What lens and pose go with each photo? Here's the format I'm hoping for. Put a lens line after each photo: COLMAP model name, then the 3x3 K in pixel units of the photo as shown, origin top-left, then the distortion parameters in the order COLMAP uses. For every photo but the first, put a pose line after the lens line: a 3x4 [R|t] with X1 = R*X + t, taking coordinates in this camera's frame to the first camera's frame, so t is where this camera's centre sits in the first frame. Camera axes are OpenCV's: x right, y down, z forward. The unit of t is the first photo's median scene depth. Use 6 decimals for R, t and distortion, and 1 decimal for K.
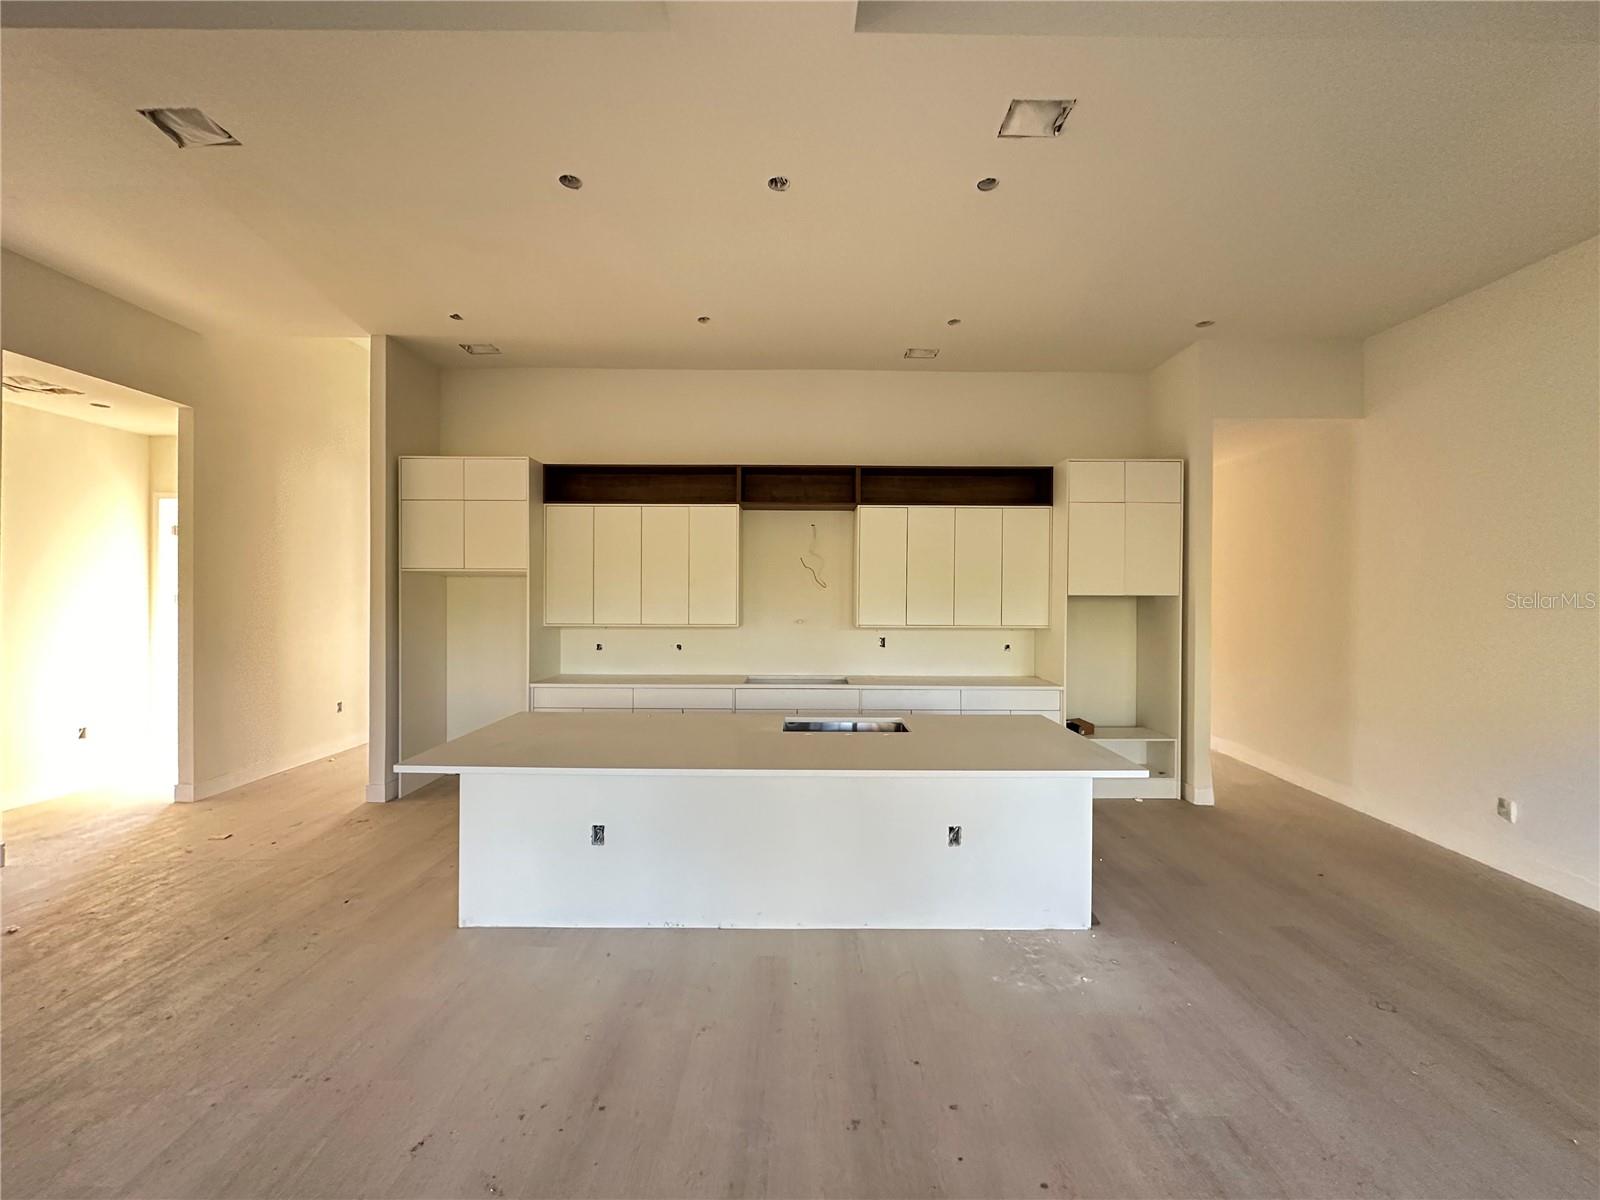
lens RADIAL K [[640.4, 0, 798.1], [0, 640.4, 598.2], [0, 0, 1]] dist [-0.001516, 0.000158]
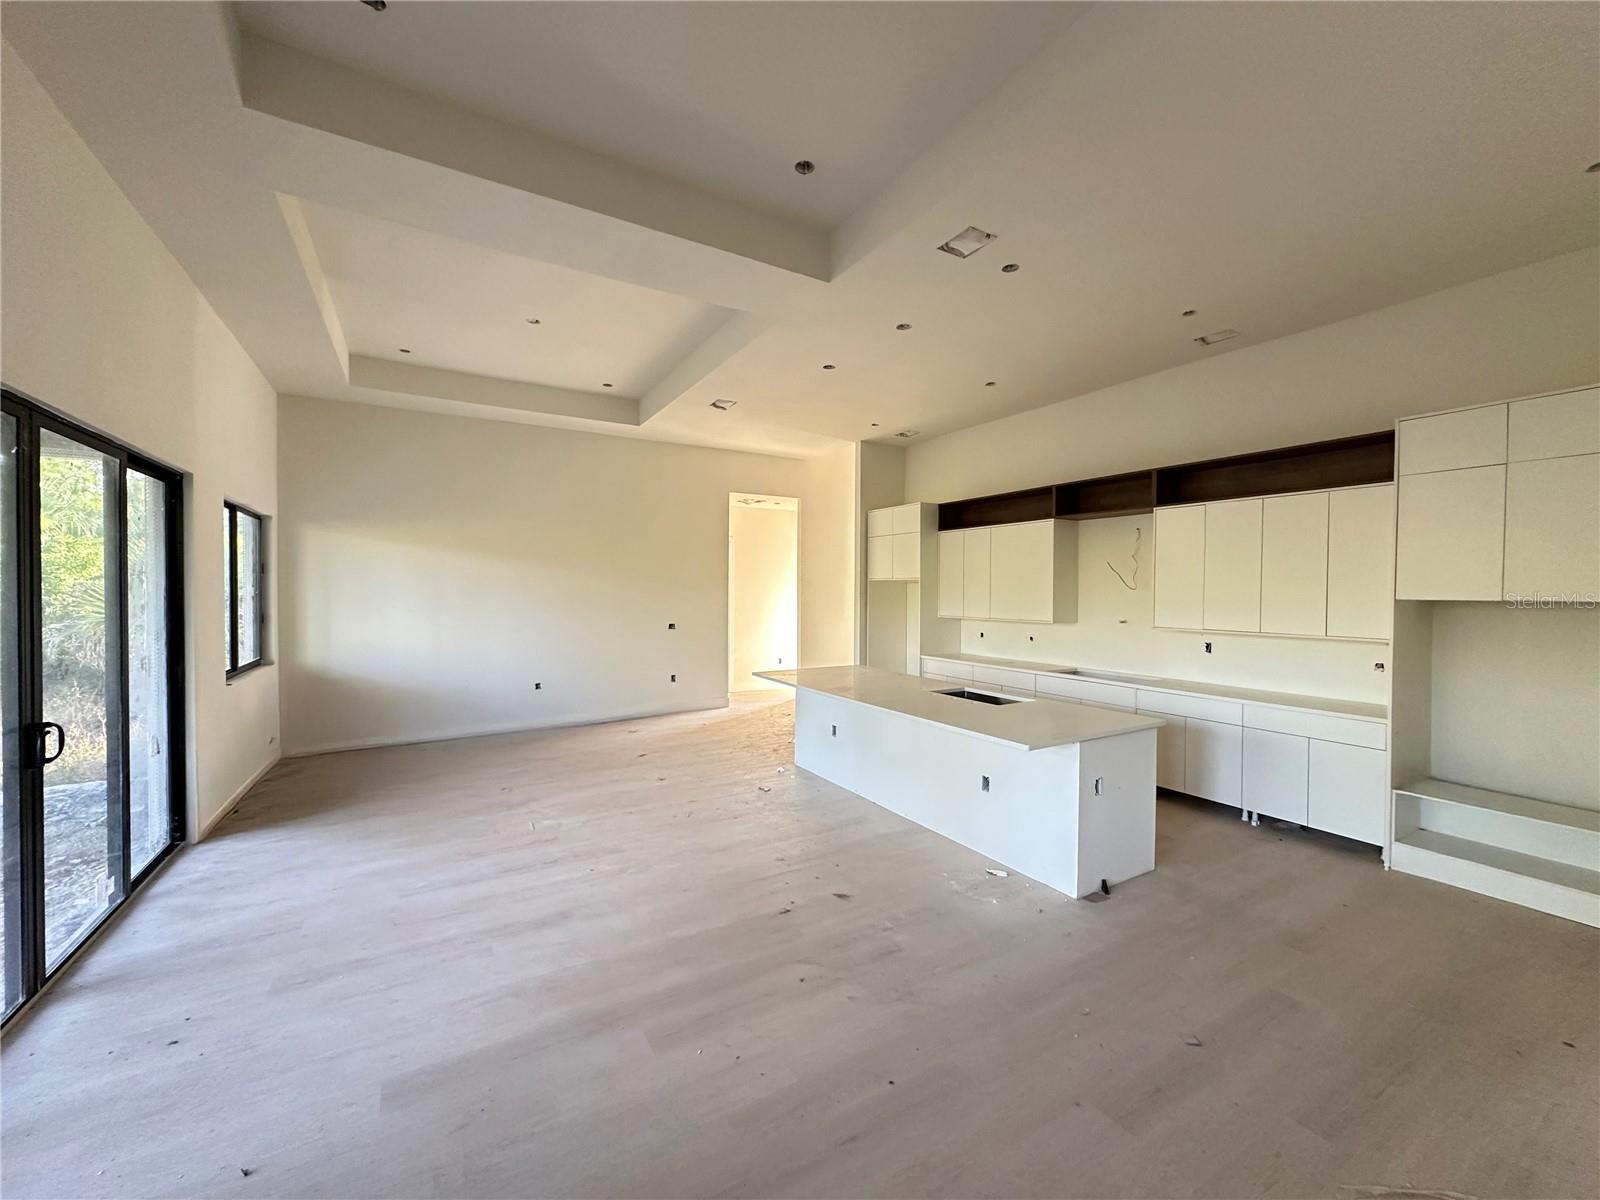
lens RADIAL K [[640.4, 0, 801.0], [0, 640.4, 597.4], [0, 0, 1]] dist [-0.001516, 0.000158]
pose [[0.504214, 0.008152, -0.863540, 0.686656], [-0.008289, 0.999955, 0.004600, -0.004598], [0.863539, 0.004838, 0.504259, 0.013422]]
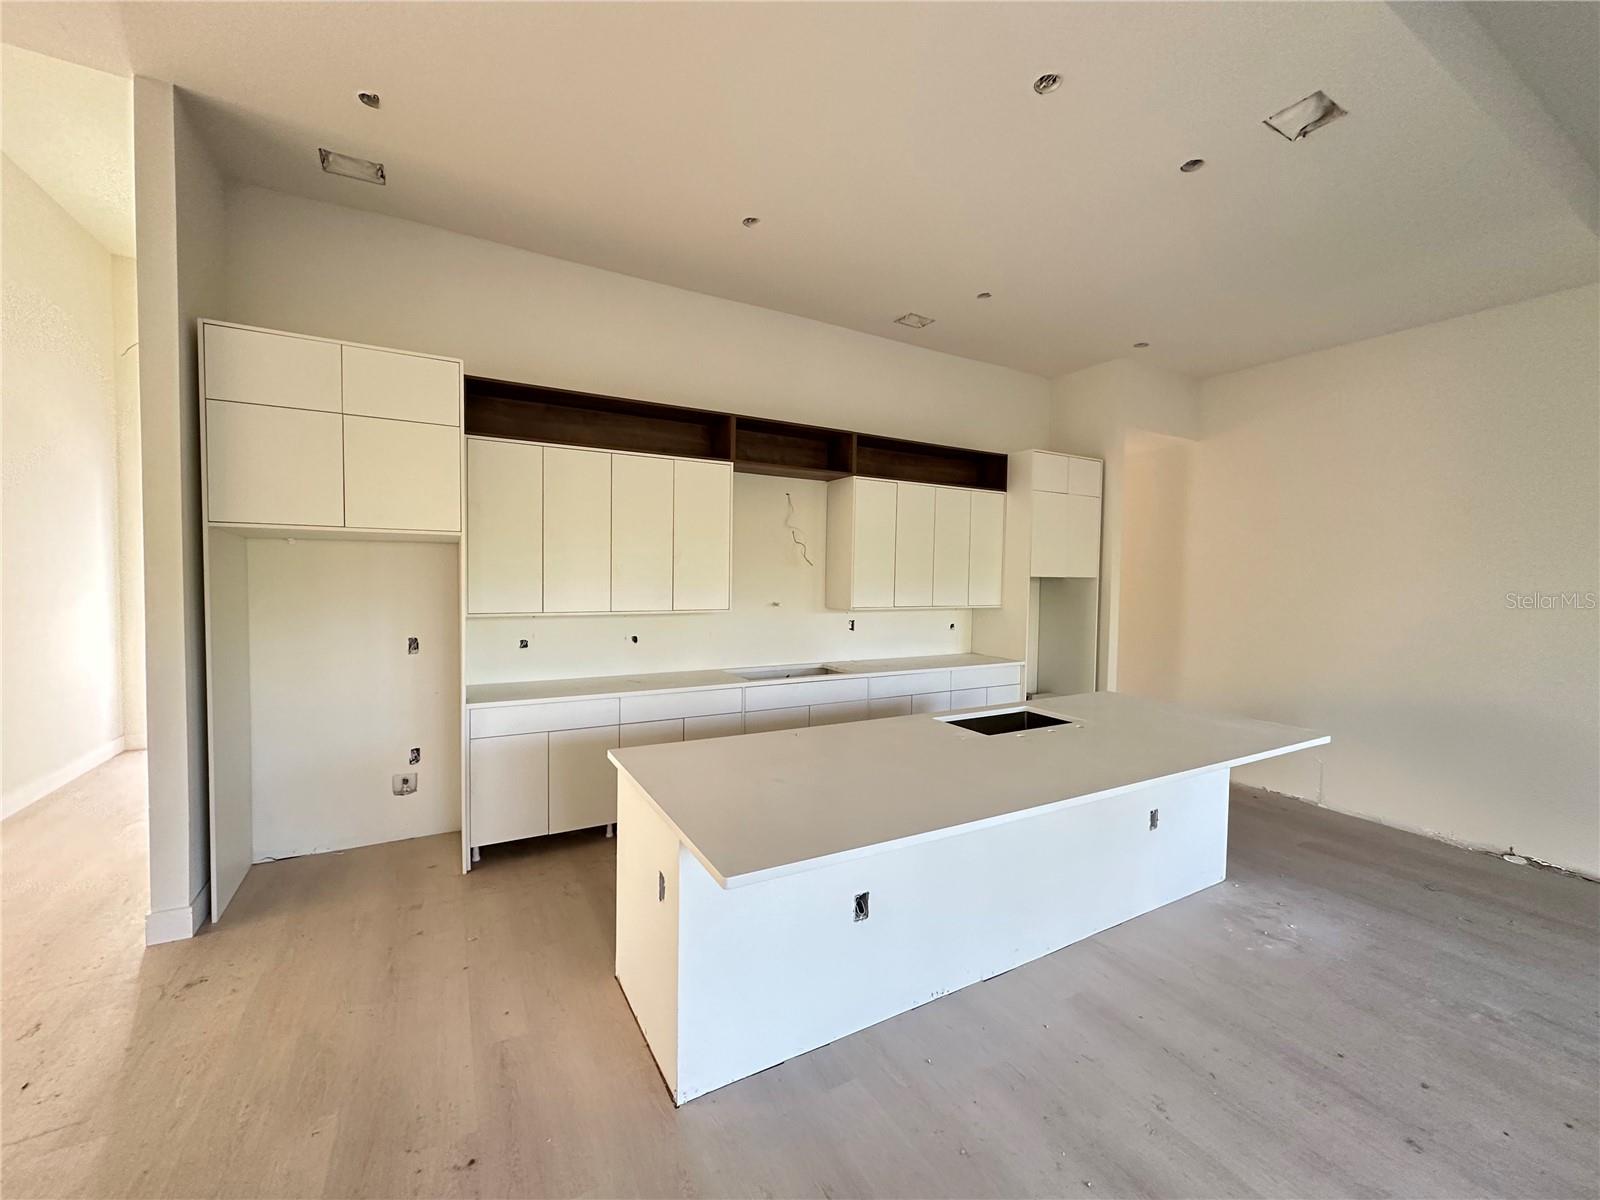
lens RADIAL K [[640.4, 0, 797.6], [0, 640.4, 599.8], [0, 0, 1]] dist [-0.001516, 0.000158]
pose [[0.870867, -0.011646, 0.491381, -0.426288], [-0.007100, 0.999317, 0.036266, -0.002089], [-0.491468, -0.035072, 0.870189, 0.243405]]
